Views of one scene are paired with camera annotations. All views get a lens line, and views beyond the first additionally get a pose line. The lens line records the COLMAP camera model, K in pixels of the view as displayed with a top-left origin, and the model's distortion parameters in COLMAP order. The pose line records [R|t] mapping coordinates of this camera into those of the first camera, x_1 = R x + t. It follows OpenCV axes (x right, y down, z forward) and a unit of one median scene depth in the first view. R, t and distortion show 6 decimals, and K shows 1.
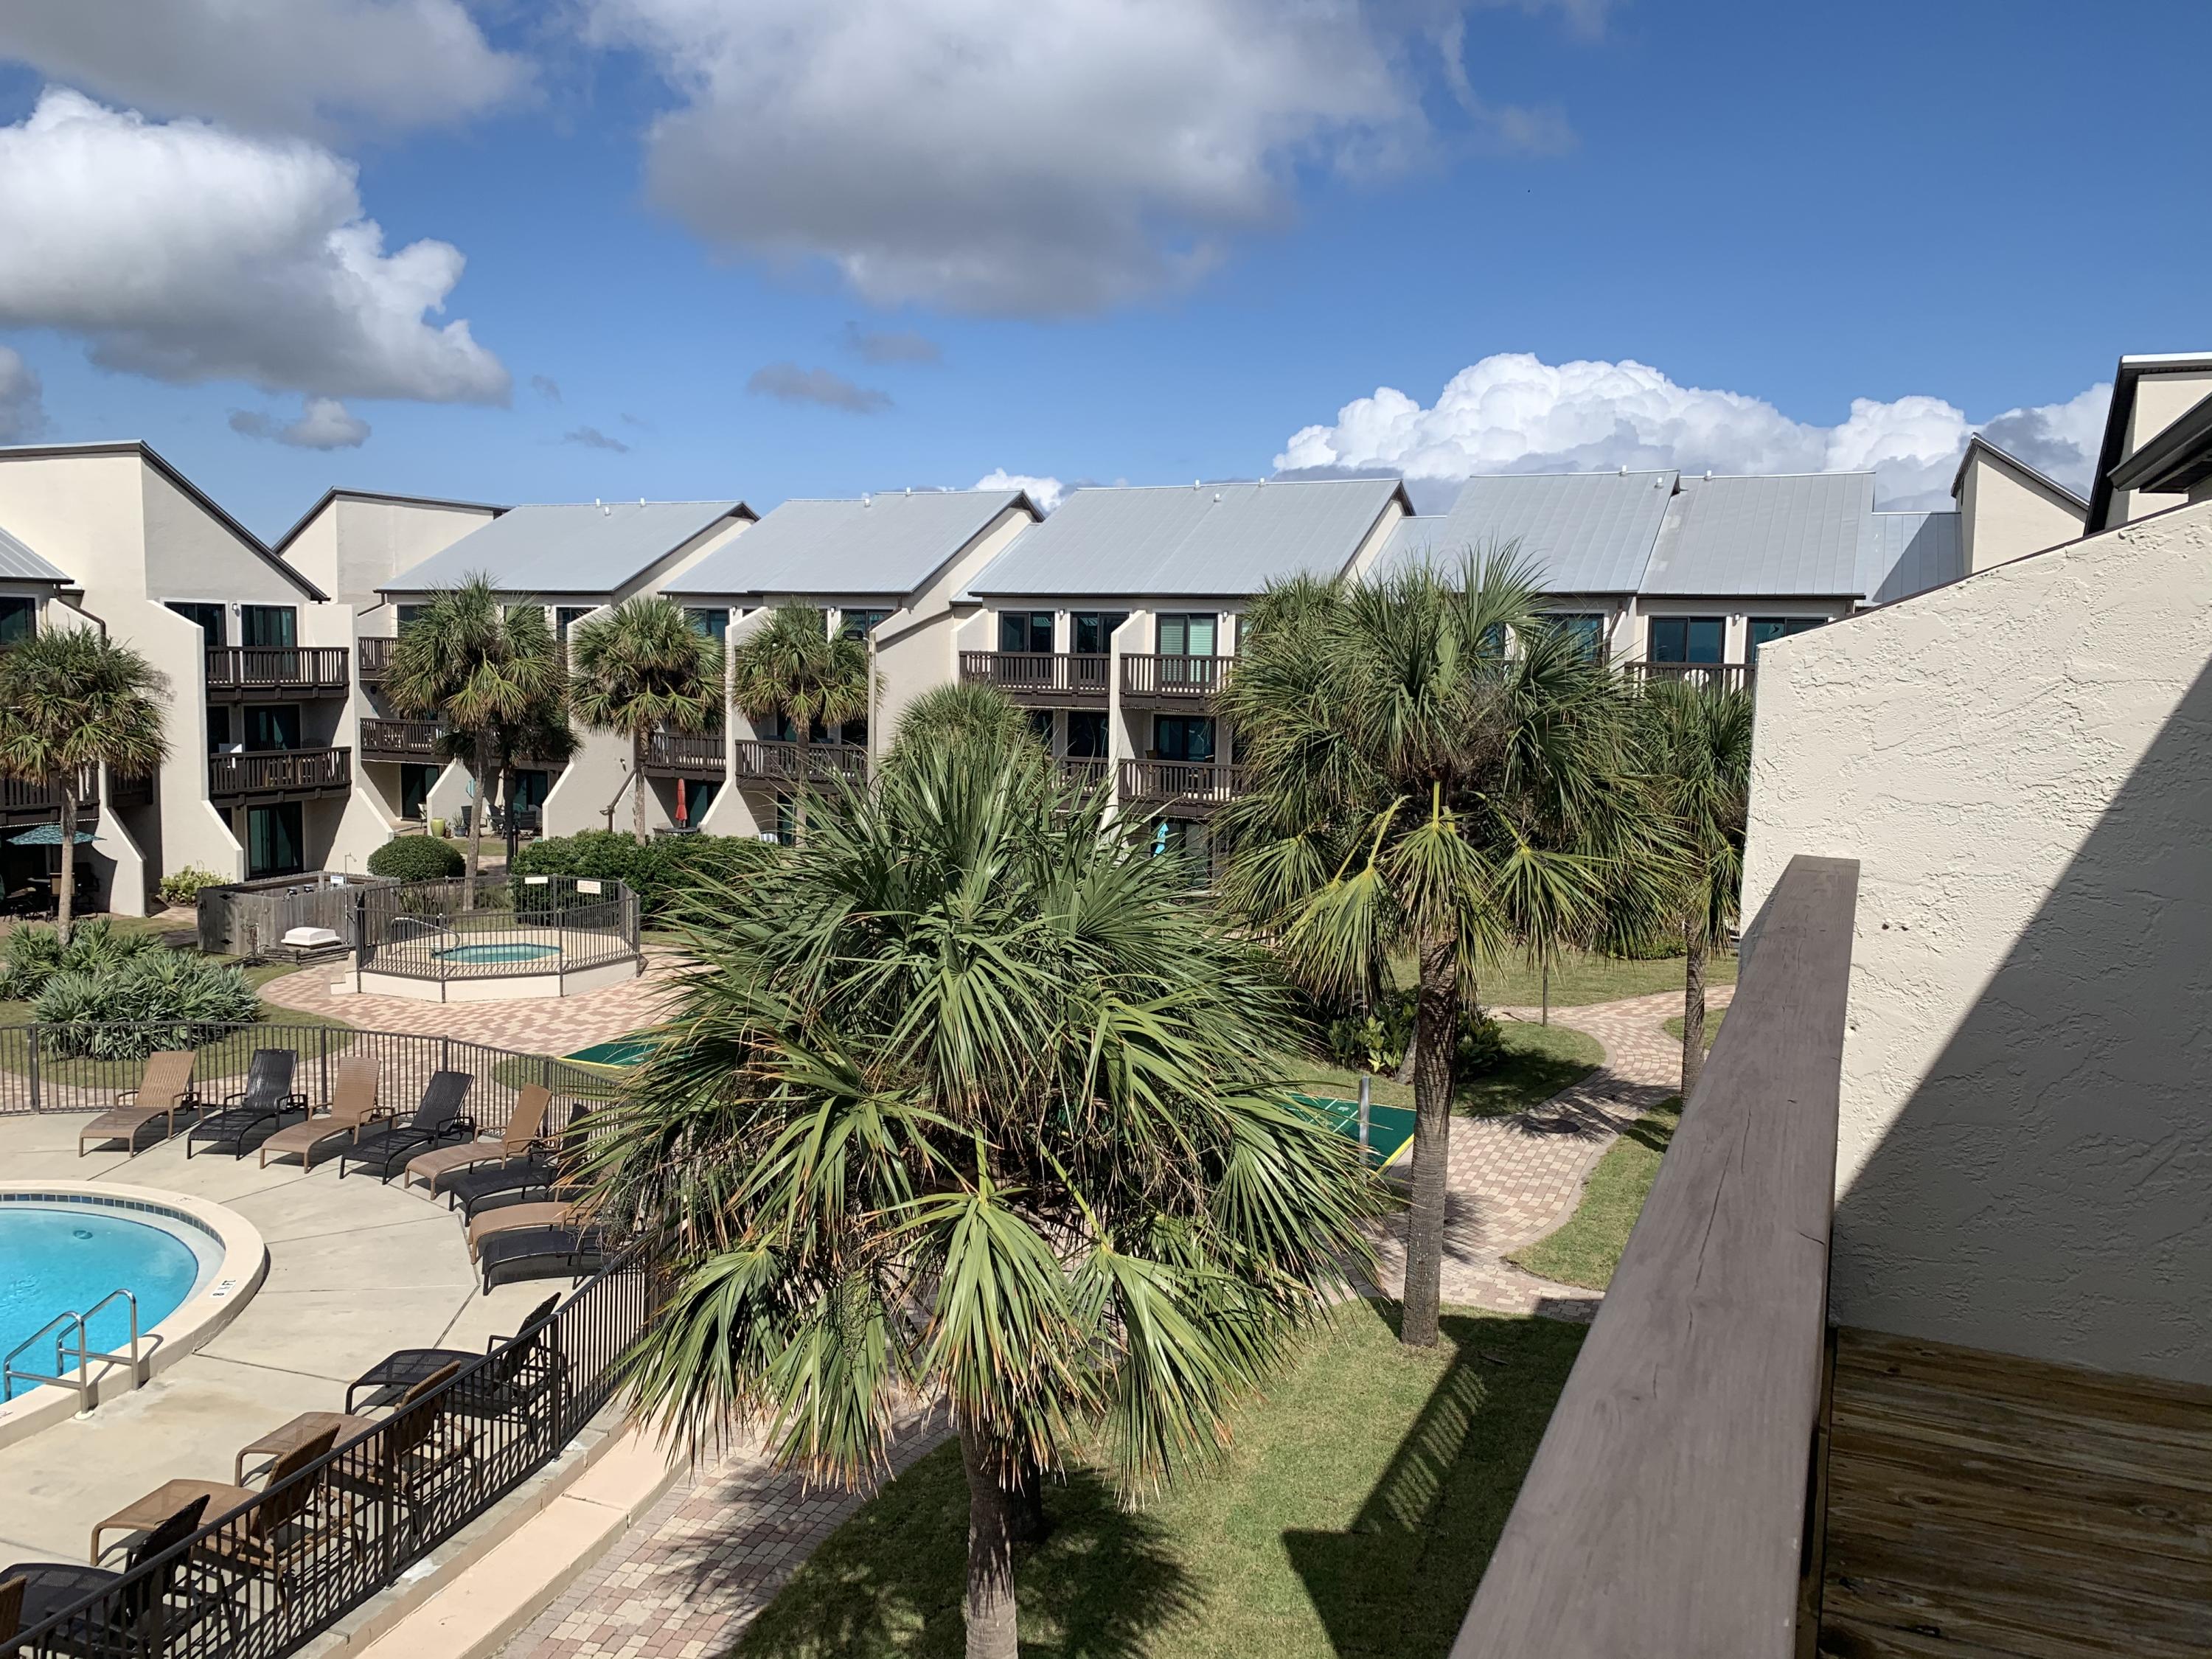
lens RADIAL K [[1676.1, 0, 1078.3], [0, 1676.1, 809.9], [0, 0, 1]] dist [0.032606, -0.039473]
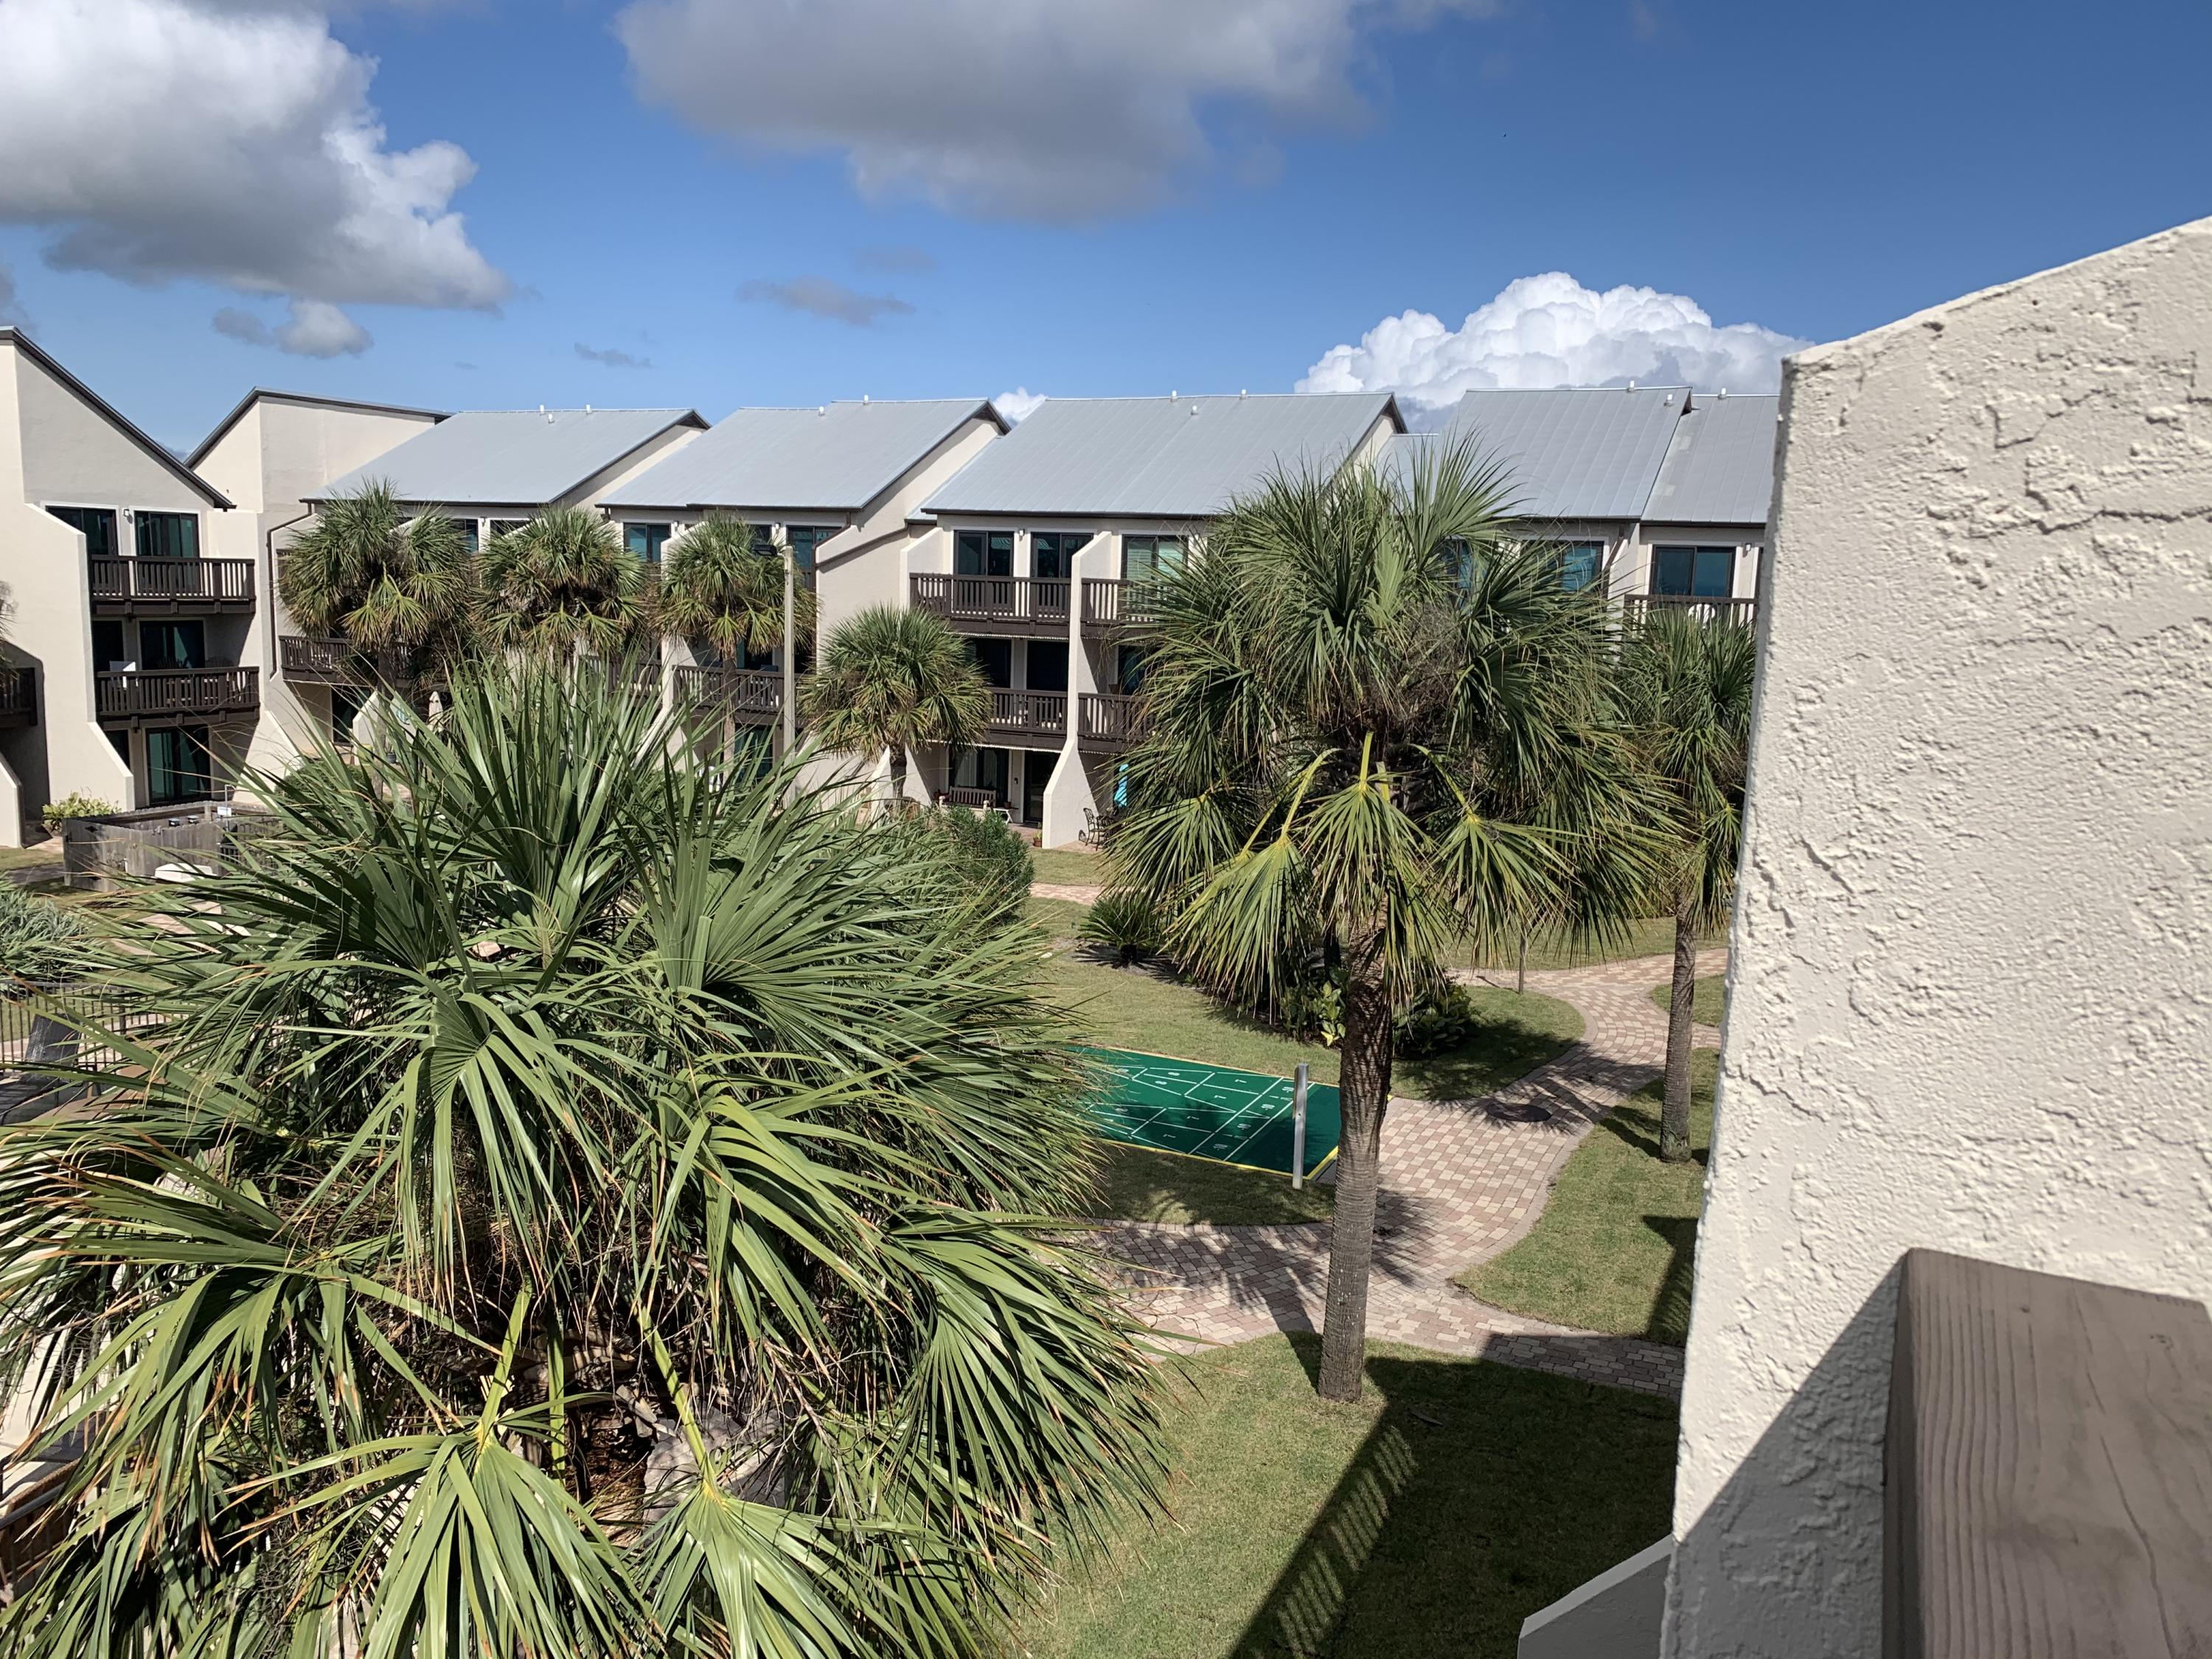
lens RADIAL K [[1676.1, 0, 1078.5], [0, 1676.1, 824.4], [0, 0, 1]] dist [0.032606, -0.039473]
pose [[0.999891, 0.014727, -0.001435, 0.038993], [-0.014637, 0.998633, 0.050184, -0.005591], [0.002172, -0.050157, 0.998739, 0.097193]]
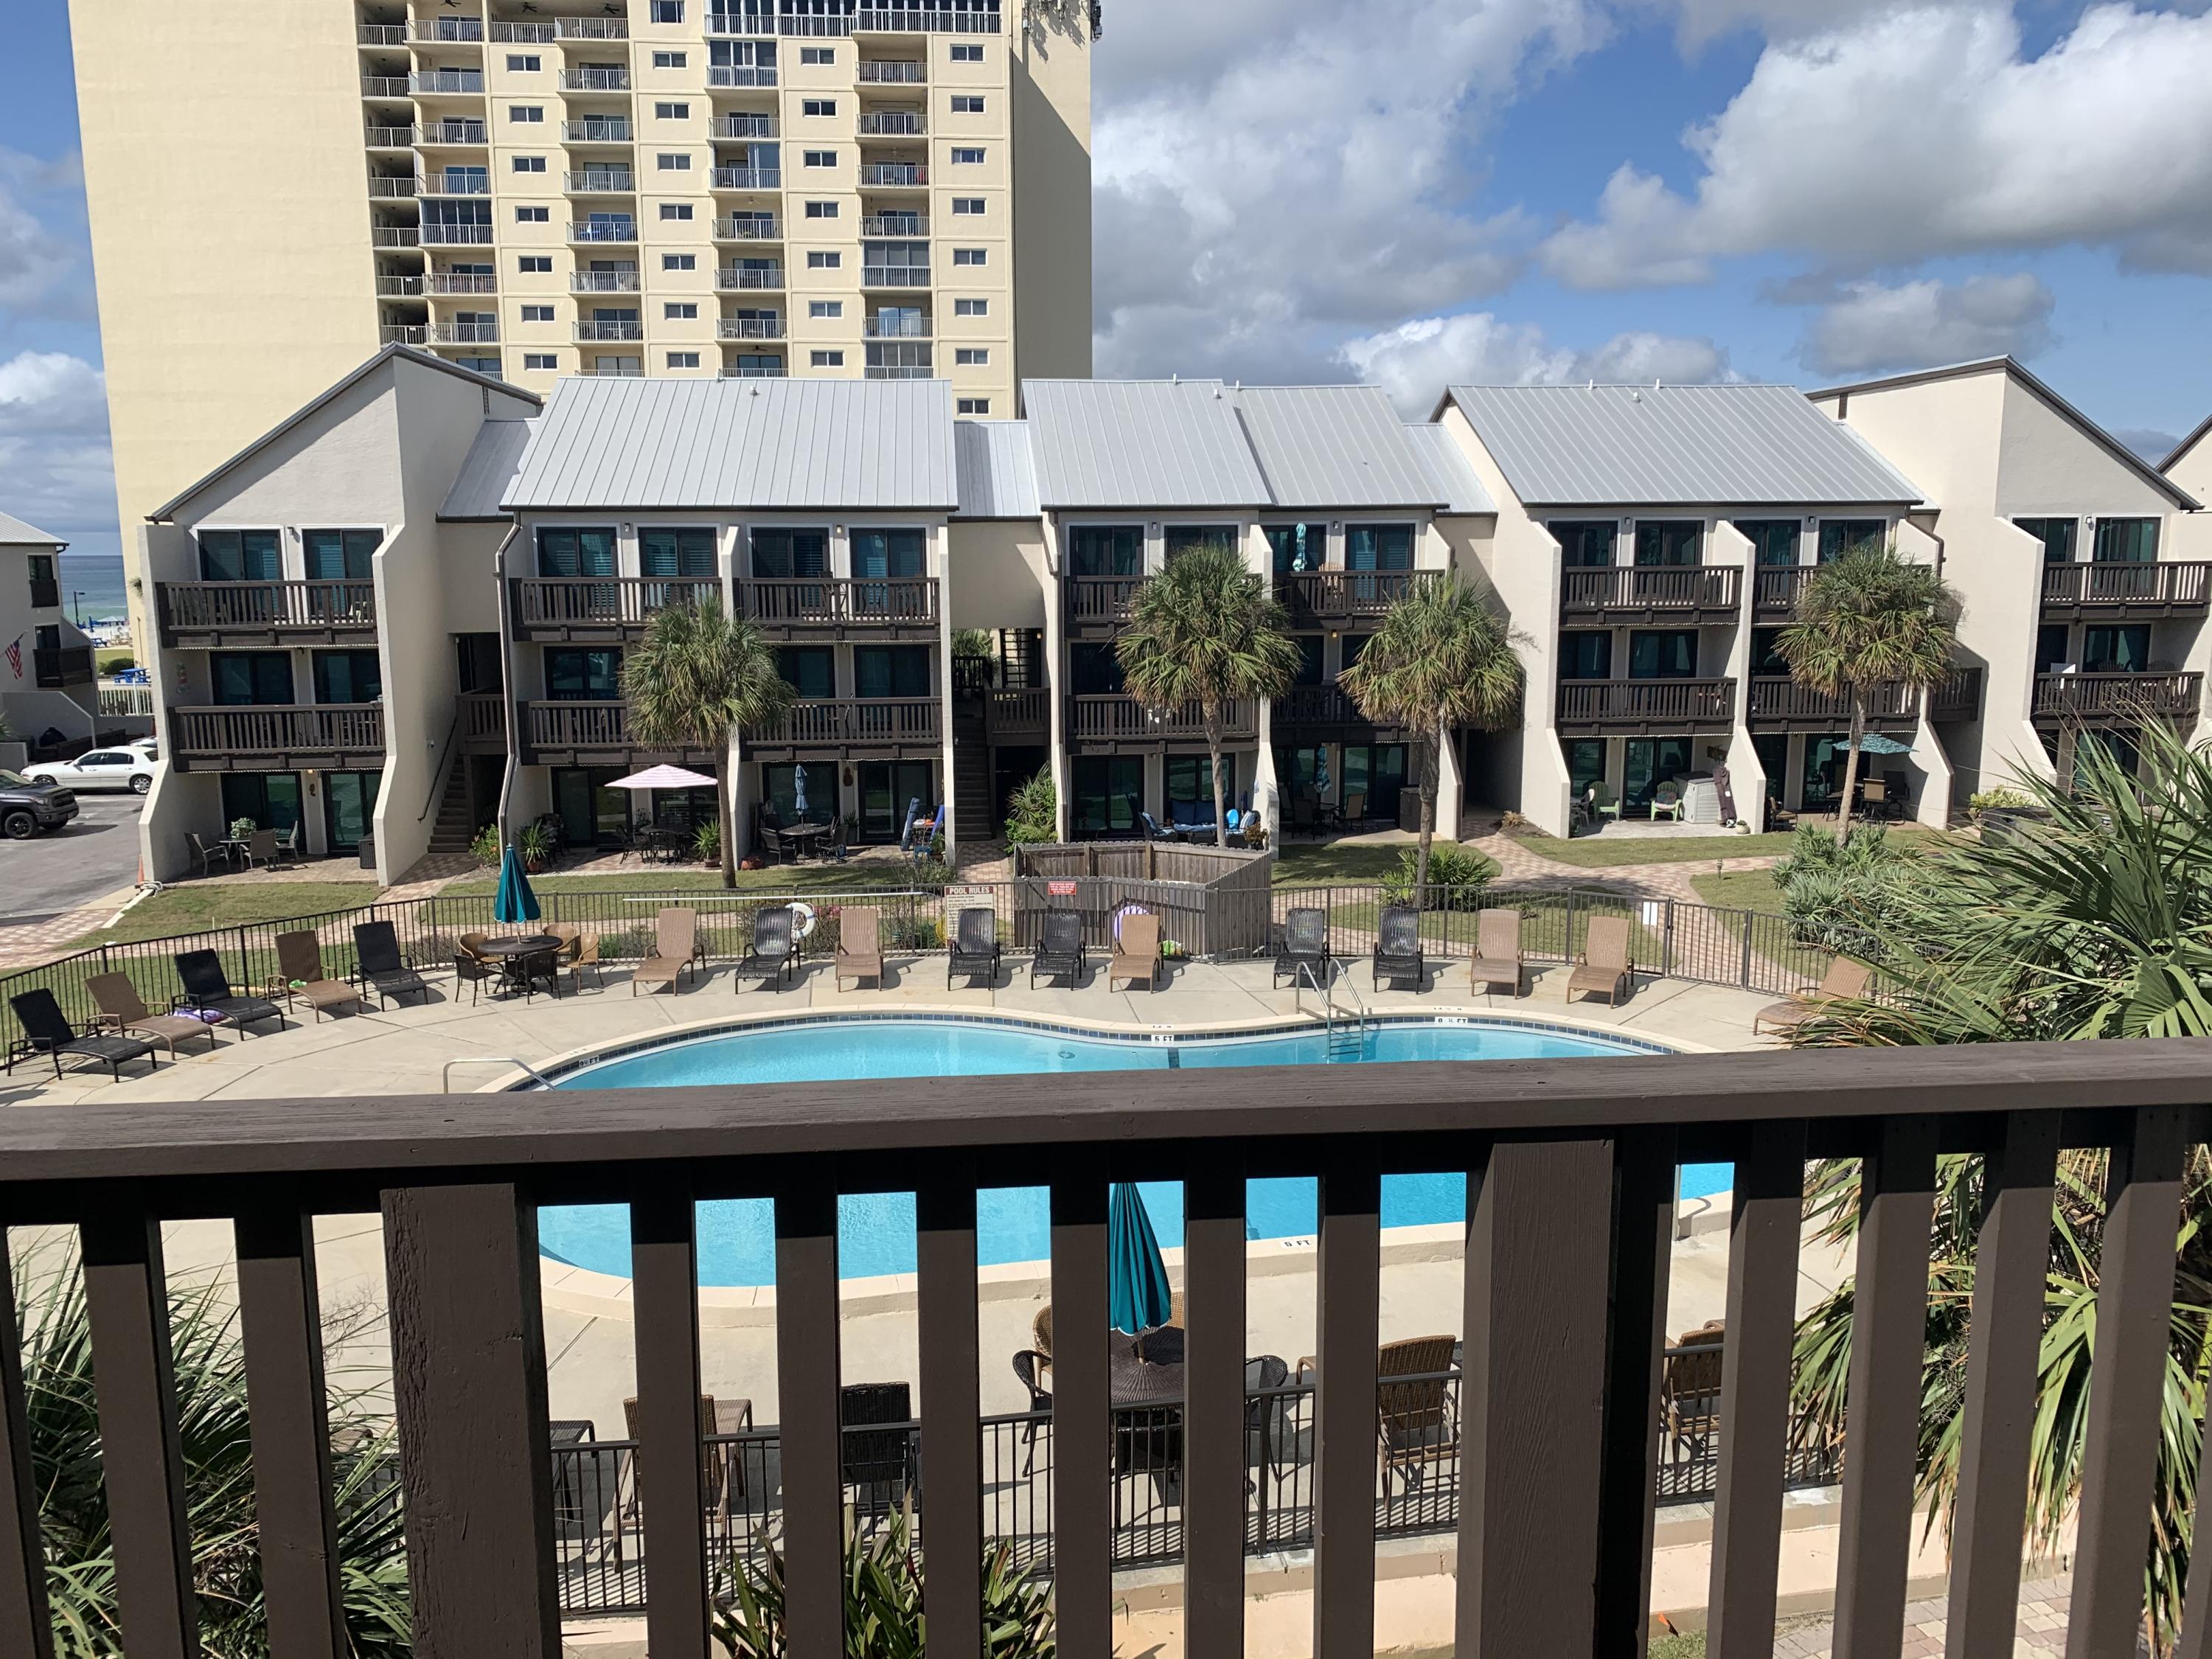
lens RADIAL K [[1676.1, 0, 1106.8], [0, 1676.1, 836.2], [0, 0, 1]] dist [0.032606, -0.039473]
pose [[0.506115, 0.125928, -0.853223, 0.084324], [-0.068680, 0.992026, 0.105674, -0.008025], [0.859727, 0.005116, 0.510728, 0.047514]]
